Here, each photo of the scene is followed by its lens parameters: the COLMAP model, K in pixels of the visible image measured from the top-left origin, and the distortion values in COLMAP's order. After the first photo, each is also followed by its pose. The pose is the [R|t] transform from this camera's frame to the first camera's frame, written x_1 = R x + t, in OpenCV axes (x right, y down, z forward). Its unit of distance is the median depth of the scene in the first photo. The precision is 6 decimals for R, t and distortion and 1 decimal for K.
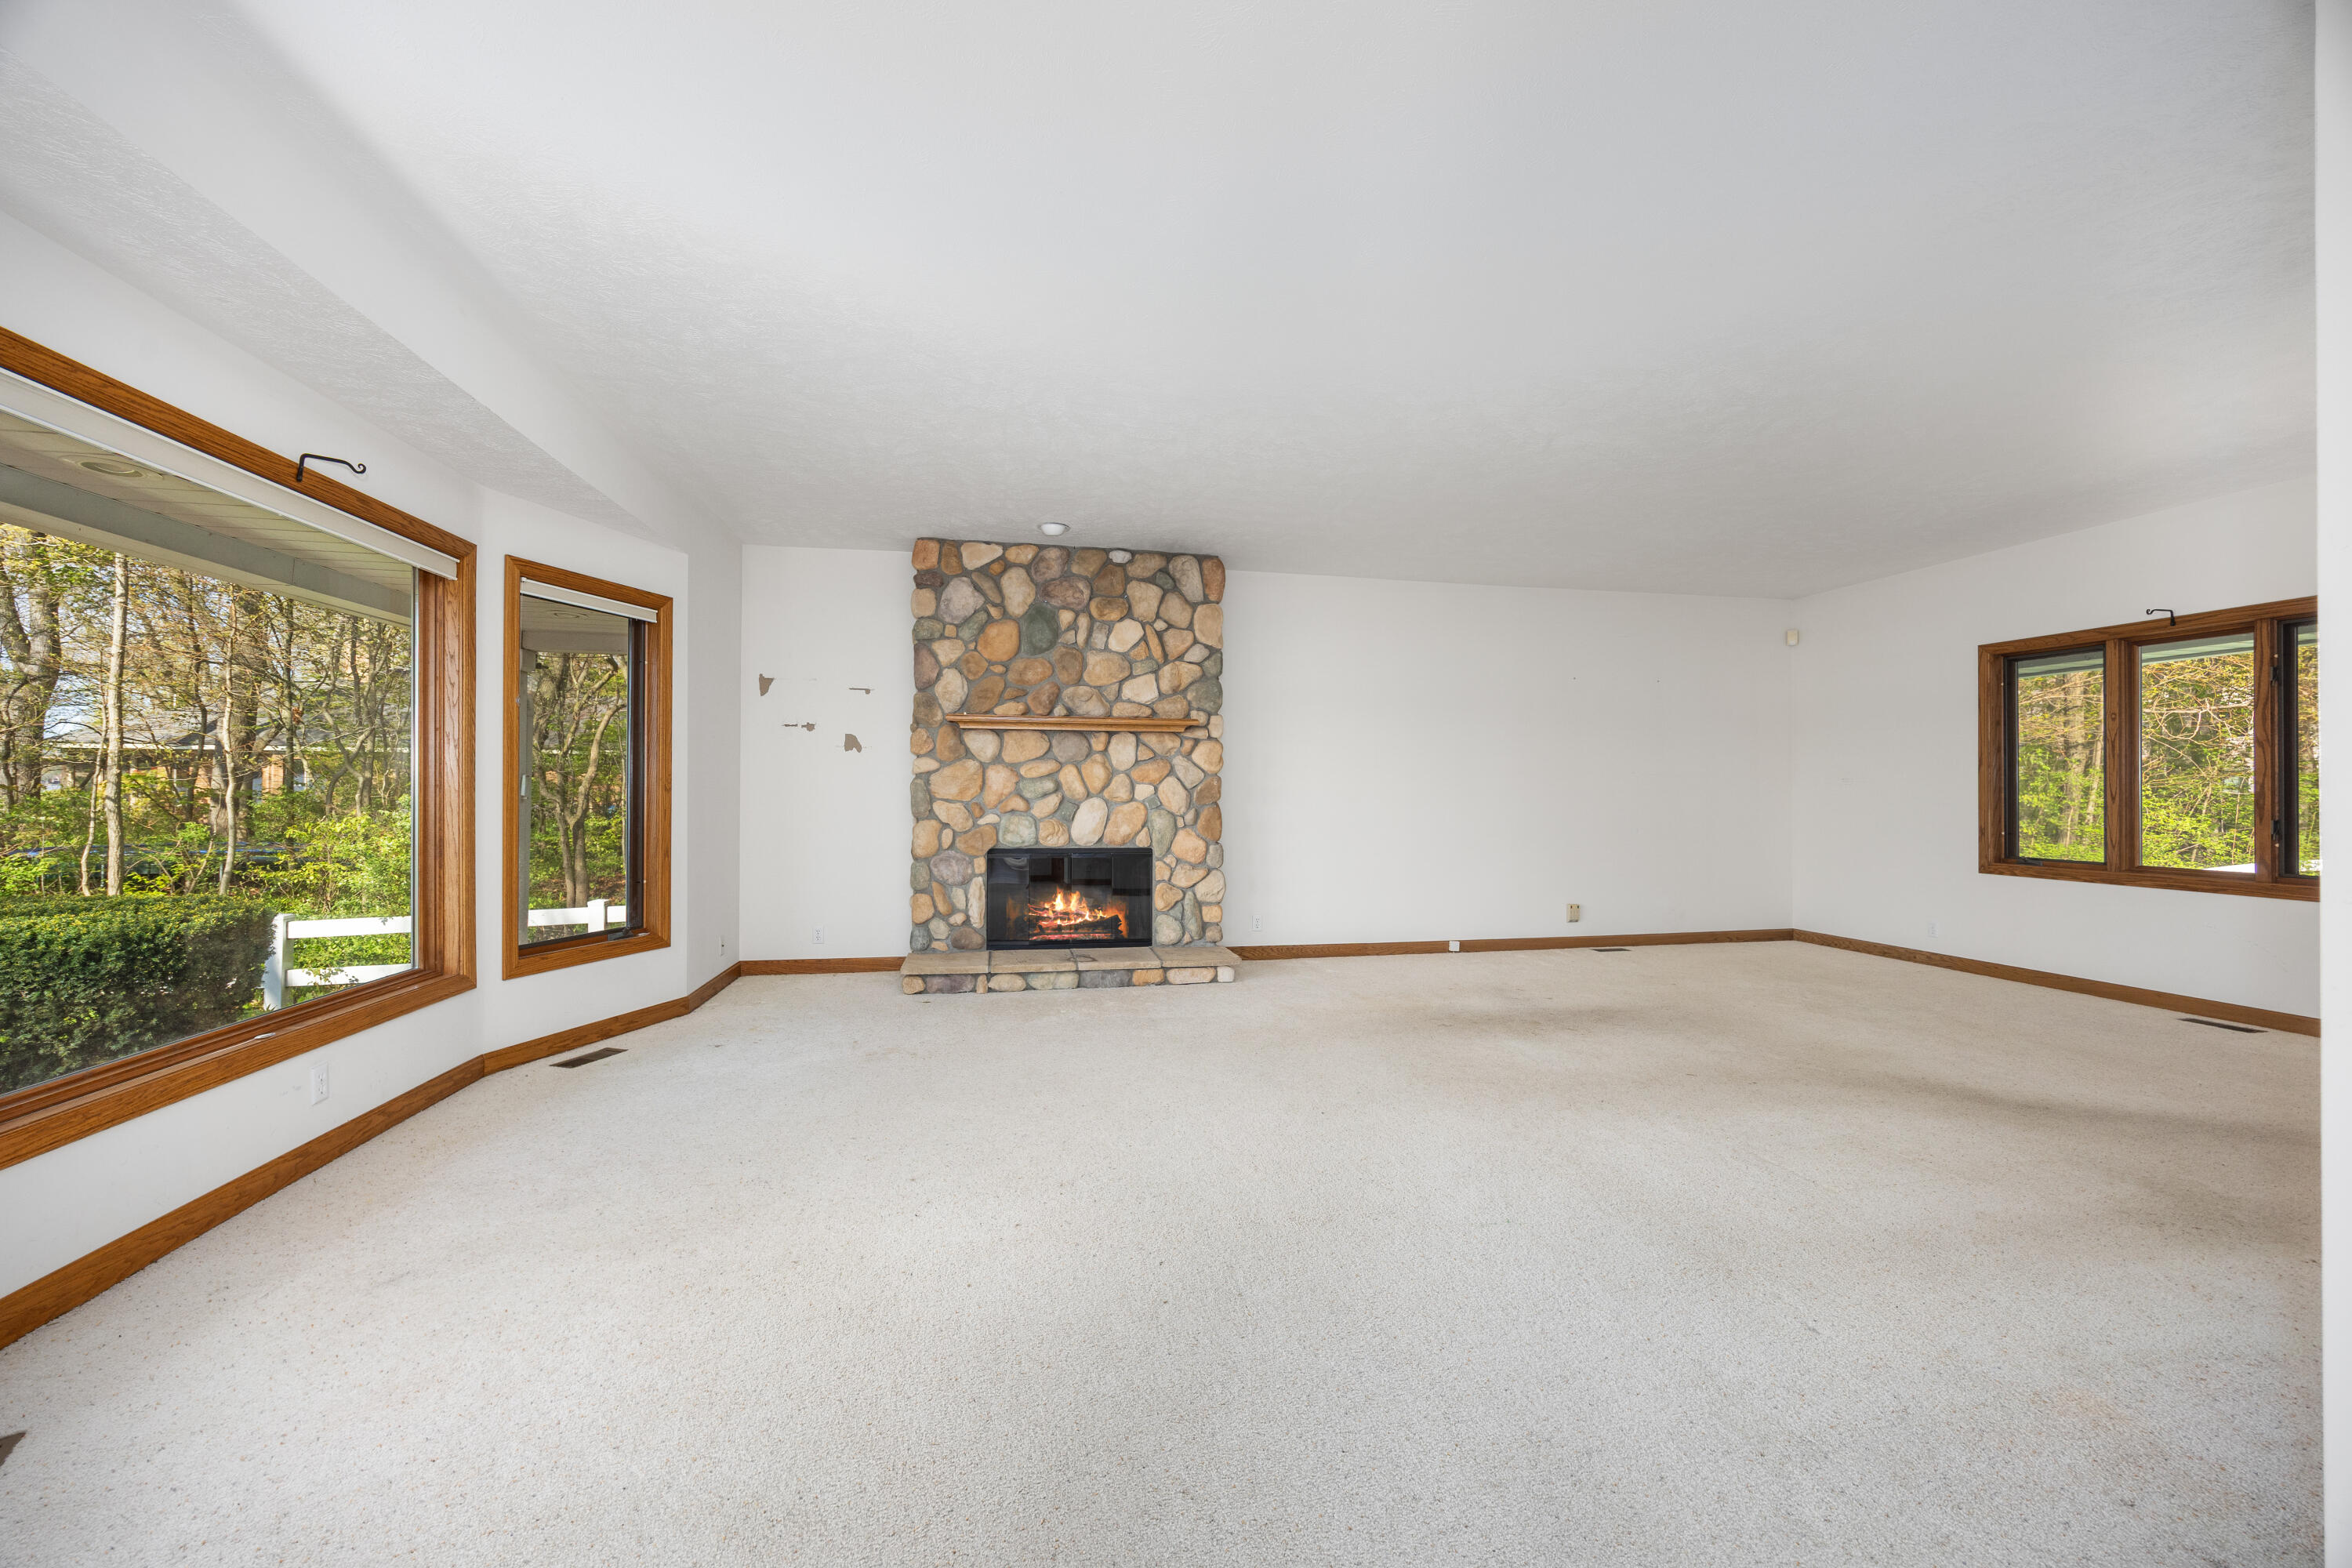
lens RADIAL K [[888.1, 0, 1177.1], [0, 888.1, 785.6], [0, 0, 1]] dist [-0.002484, 0.000513]
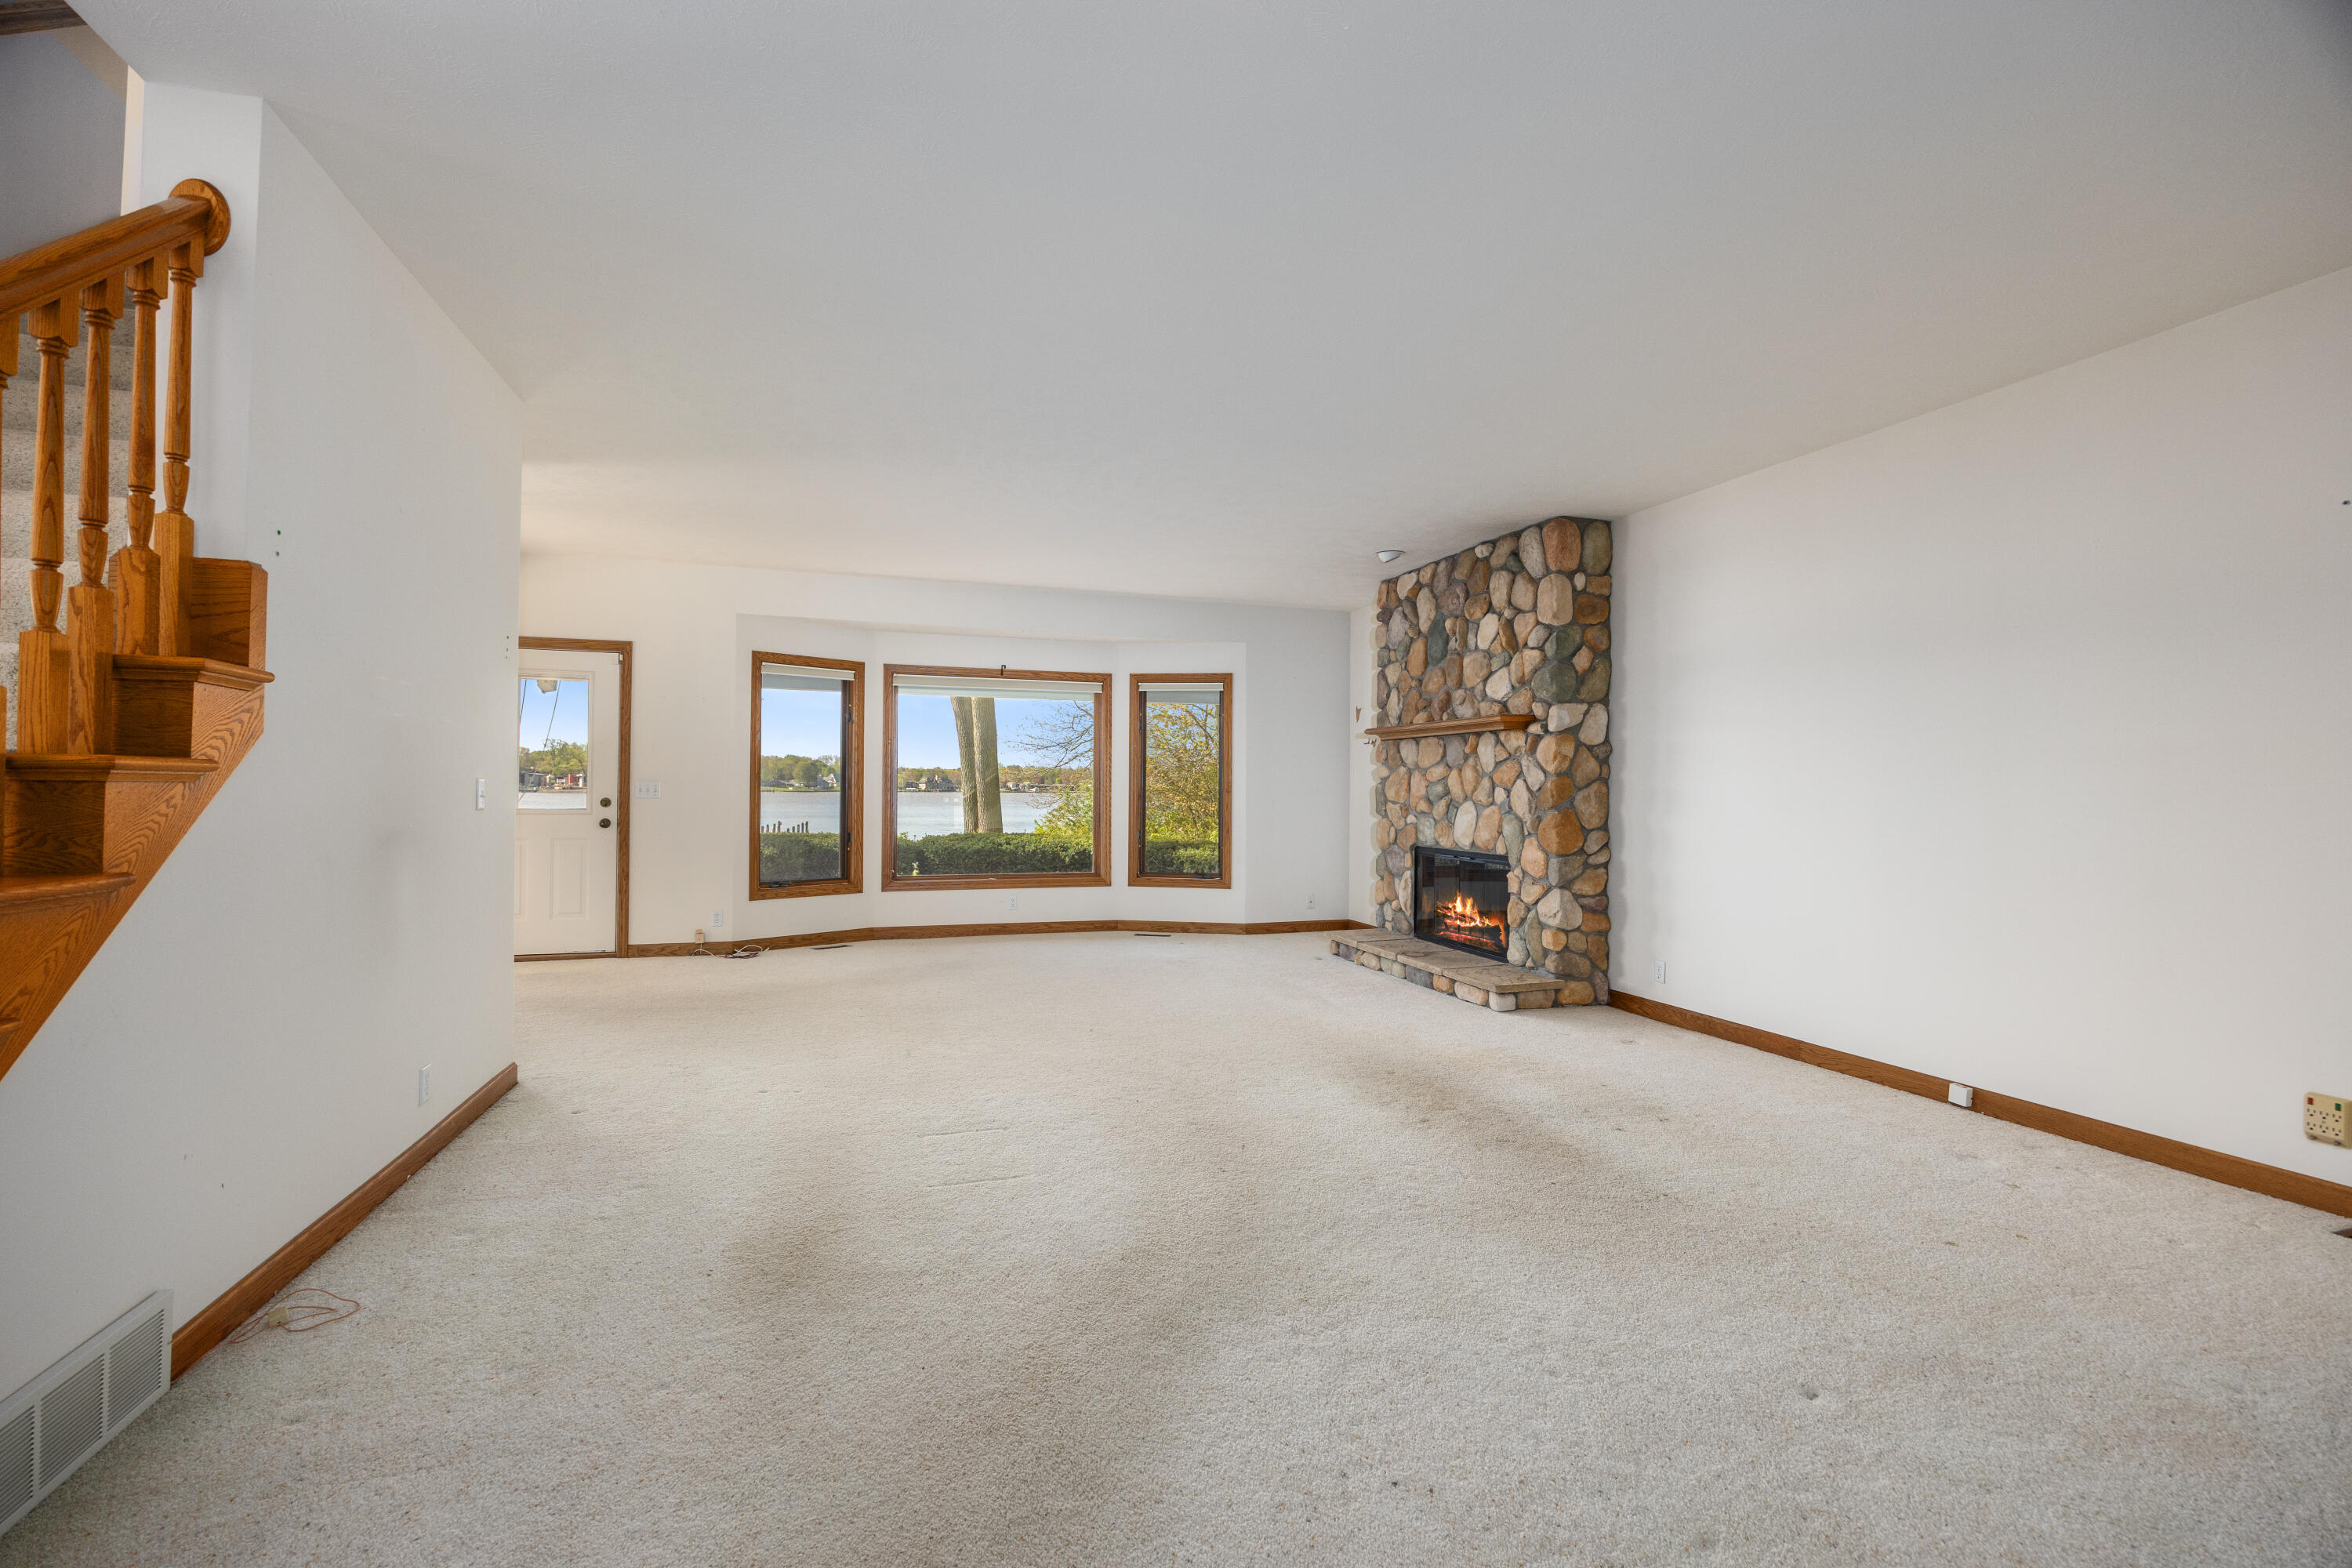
lens RADIAL K [[976.6, 0, 1173.7], [0, 976.6, 777.1], [0, 0, 1]] dist [-0.001792, -0.000064]
pose [[0.126587, -0.015897, -0.991828, 0.945675], [-0.001113, 0.999869, -0.016168, 0.005053], [0.991955, 0.003151, 0.126552, 0.538303]]
